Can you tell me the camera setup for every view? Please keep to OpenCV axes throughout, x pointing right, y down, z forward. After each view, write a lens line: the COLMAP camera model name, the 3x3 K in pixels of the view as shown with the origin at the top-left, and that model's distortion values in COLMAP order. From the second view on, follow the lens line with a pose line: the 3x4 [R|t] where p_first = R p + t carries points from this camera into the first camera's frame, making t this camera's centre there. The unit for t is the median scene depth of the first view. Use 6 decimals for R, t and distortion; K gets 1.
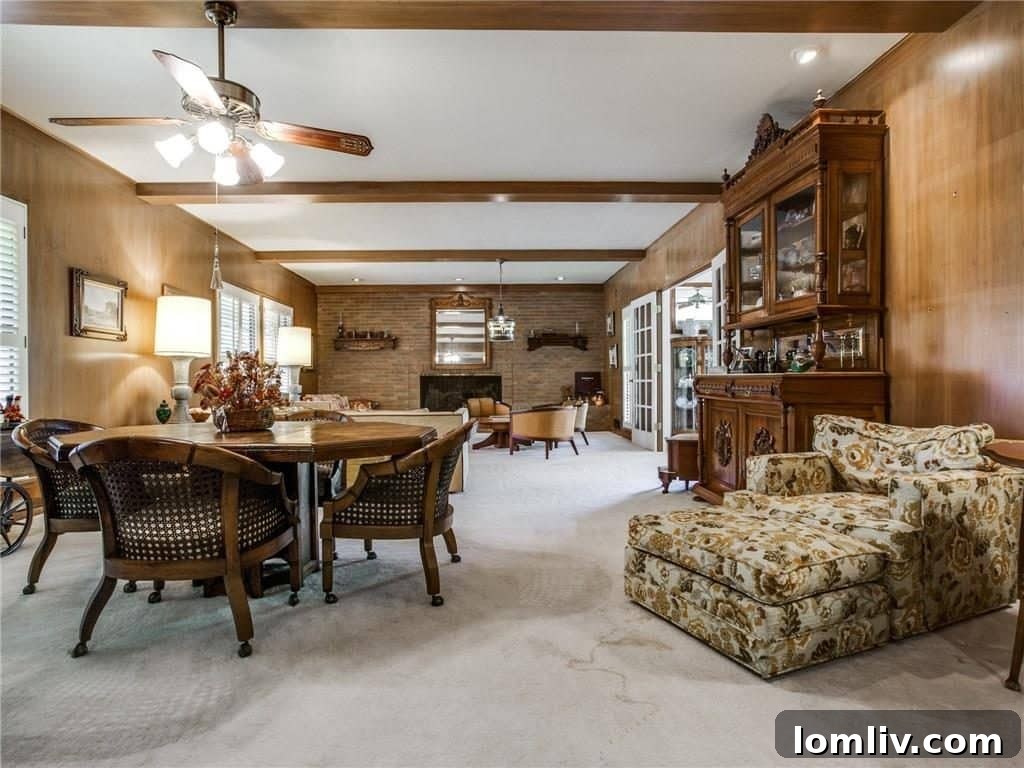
lens RADIAL K [[573.4, 0, 511.1], [0, 573.4, 383.2], [0, 0, 1]] dist [-0.012574, 0.000644]
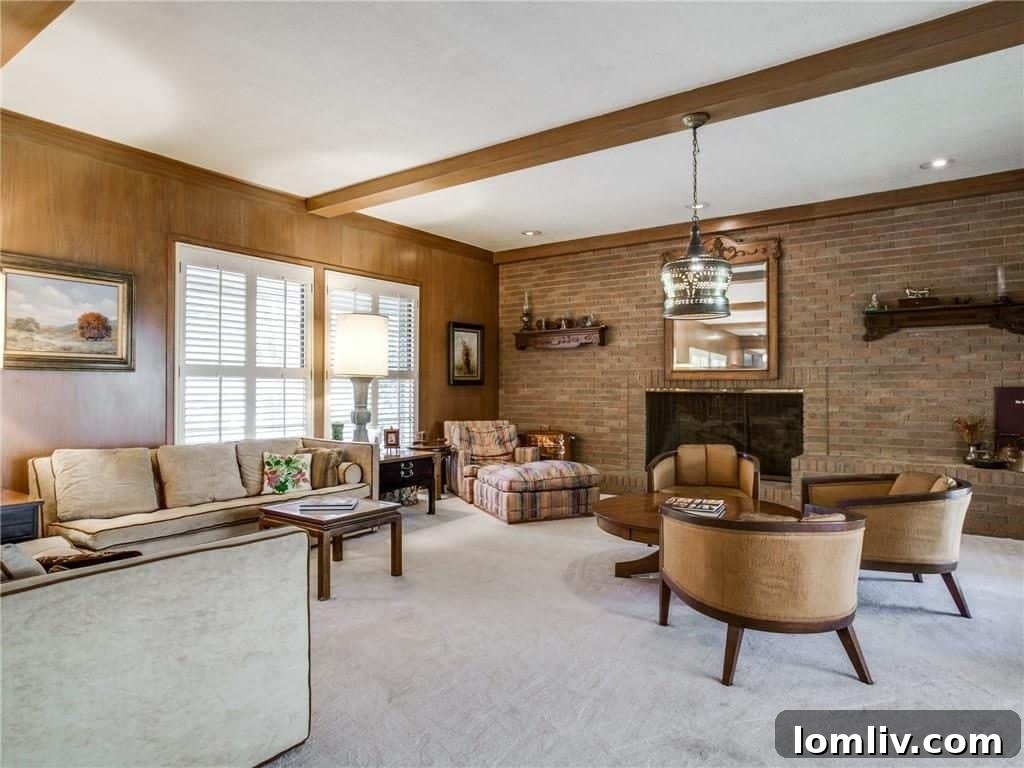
lens RADIAL K [[635.3, 0, 508.6], [0, 635.3, 382.6], [0, 0, 1]] dist [-0.001661, 0.003782]
pose [[0.791858, 0.004480, -0.610689, 0.115570], [-0.007125, 0.999973, -0.001903, -0.019561], [0.610664, 0.005858, 0.791868, 0.423896]]
